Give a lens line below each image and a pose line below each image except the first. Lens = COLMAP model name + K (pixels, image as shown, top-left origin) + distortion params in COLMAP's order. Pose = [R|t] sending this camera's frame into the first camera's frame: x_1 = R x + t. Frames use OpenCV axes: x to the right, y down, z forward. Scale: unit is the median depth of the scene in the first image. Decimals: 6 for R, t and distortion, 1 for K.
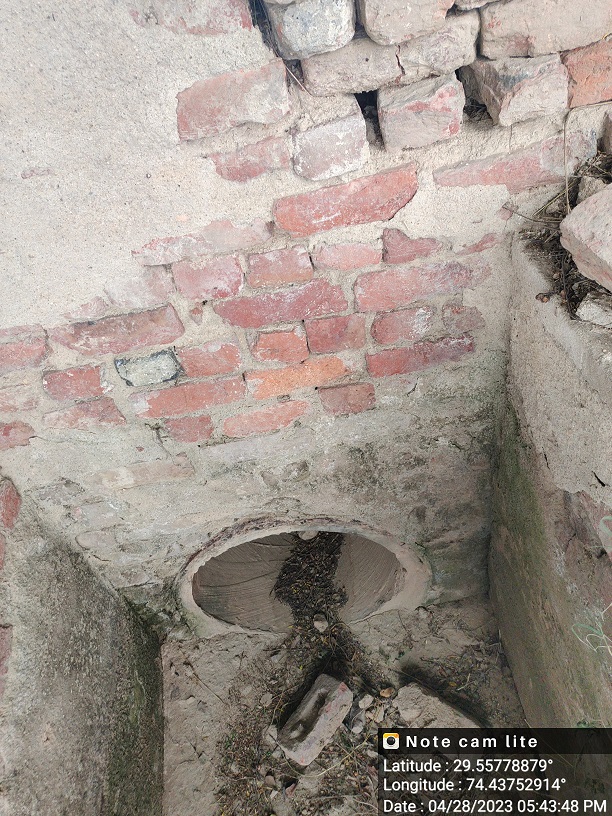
lens RADIAL K [[613.9, 0, 306.0], [0, 613.9, 408.0], [0, 0, 1]] dist [0.097264, -0.160057]
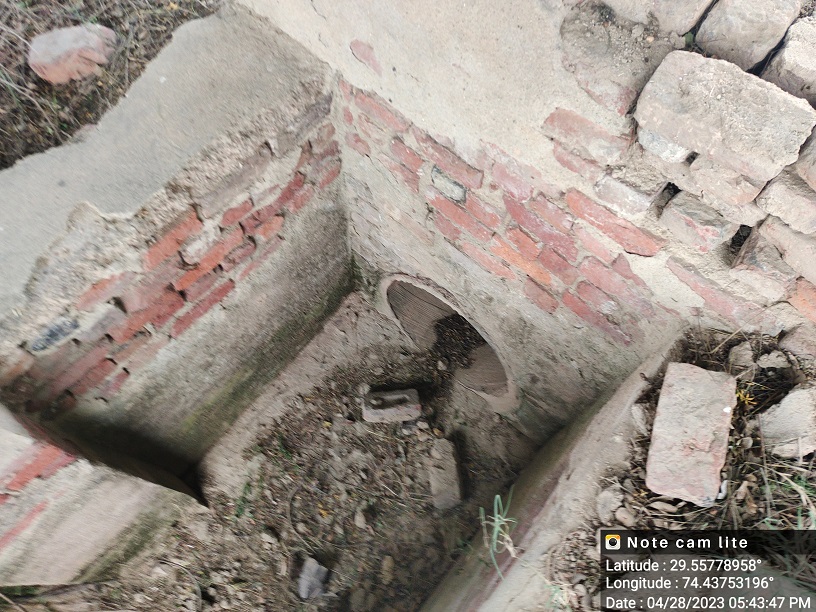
lens RADIAL K [[613.9, 0, 408.0], [0, 613.9, 306.0], [0, 0, 1]] dist [0.097264, -0.160057]
pose [[0.674660, 0.730970, -0.102551, 0.020003], [-0.642672, 0.650049, 0.405474, -0.270679], [0.363052, -0.207650, 0.908336, -0.251499]]
